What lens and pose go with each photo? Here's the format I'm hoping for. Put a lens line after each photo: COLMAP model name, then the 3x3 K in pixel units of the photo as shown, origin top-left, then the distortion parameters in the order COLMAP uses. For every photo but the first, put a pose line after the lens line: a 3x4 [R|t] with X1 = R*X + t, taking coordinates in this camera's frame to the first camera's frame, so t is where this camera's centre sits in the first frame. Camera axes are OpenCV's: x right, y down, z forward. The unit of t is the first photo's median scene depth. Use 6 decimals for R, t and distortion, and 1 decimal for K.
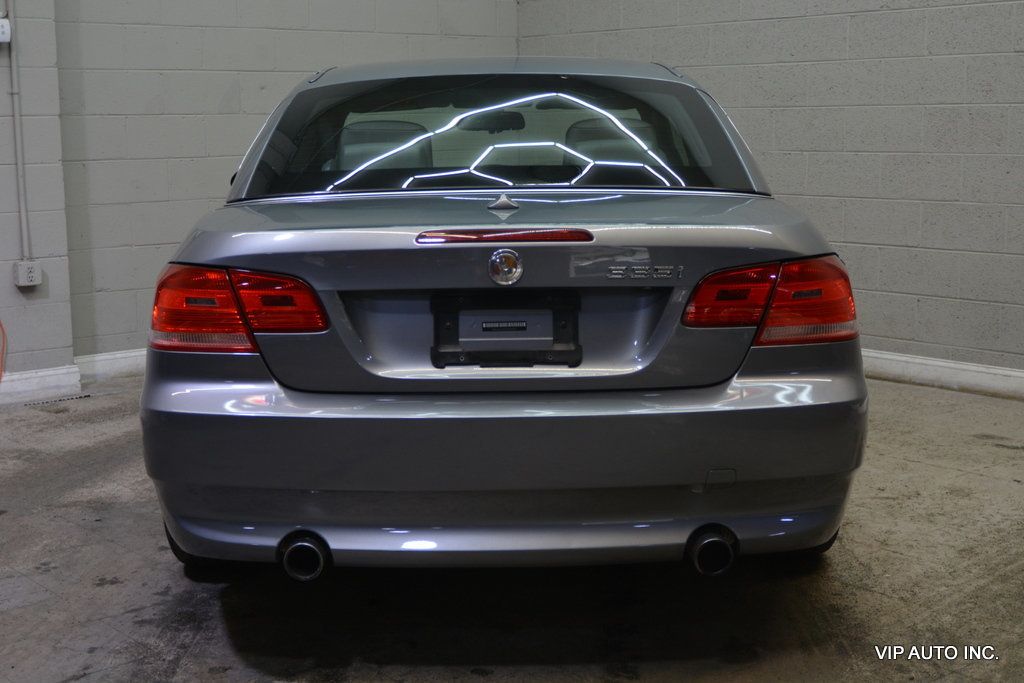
lens RADIAL K [[1426.7, 0, 511.4], [0, 1426.7, 341.3], [0, 0, 1]] dist [-0.019600, -0.052688]
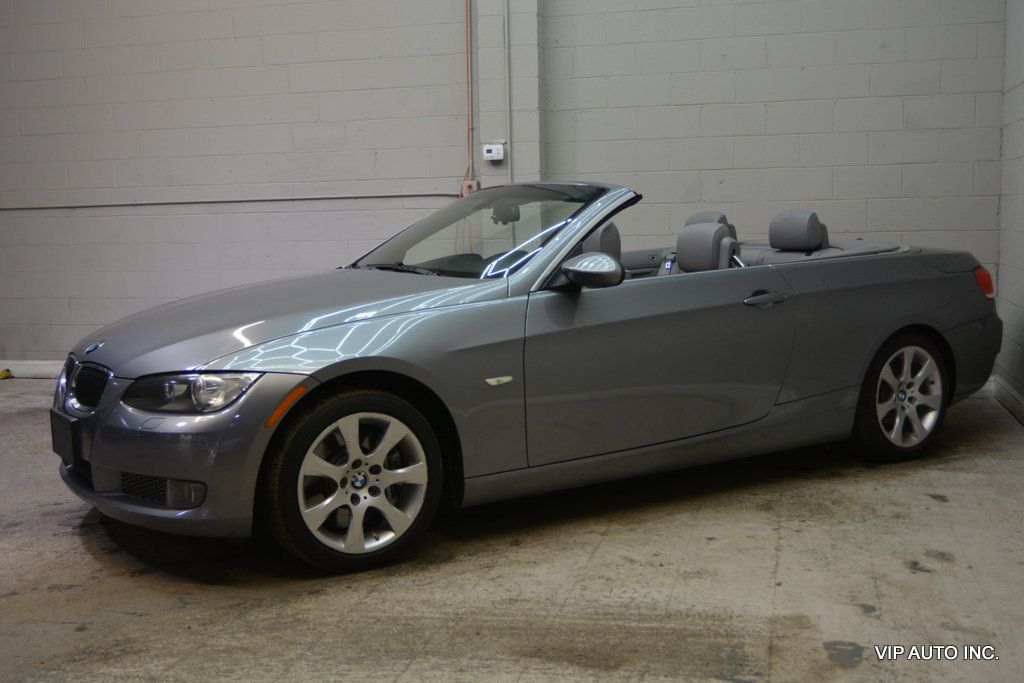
lens RADIAL K [[1141.3, 0, 510.3], [0, 1141.3, 341.4], [0, 0, 1]] dist [-0.010035, 0.002322]
pose [[0.575068, 0.092865, -0.812818, 0.721692], [-0.111492, 0.993163, 0.034589, -0.061390], [0.810473, 0.070732, 0.581490, 0.317826]]
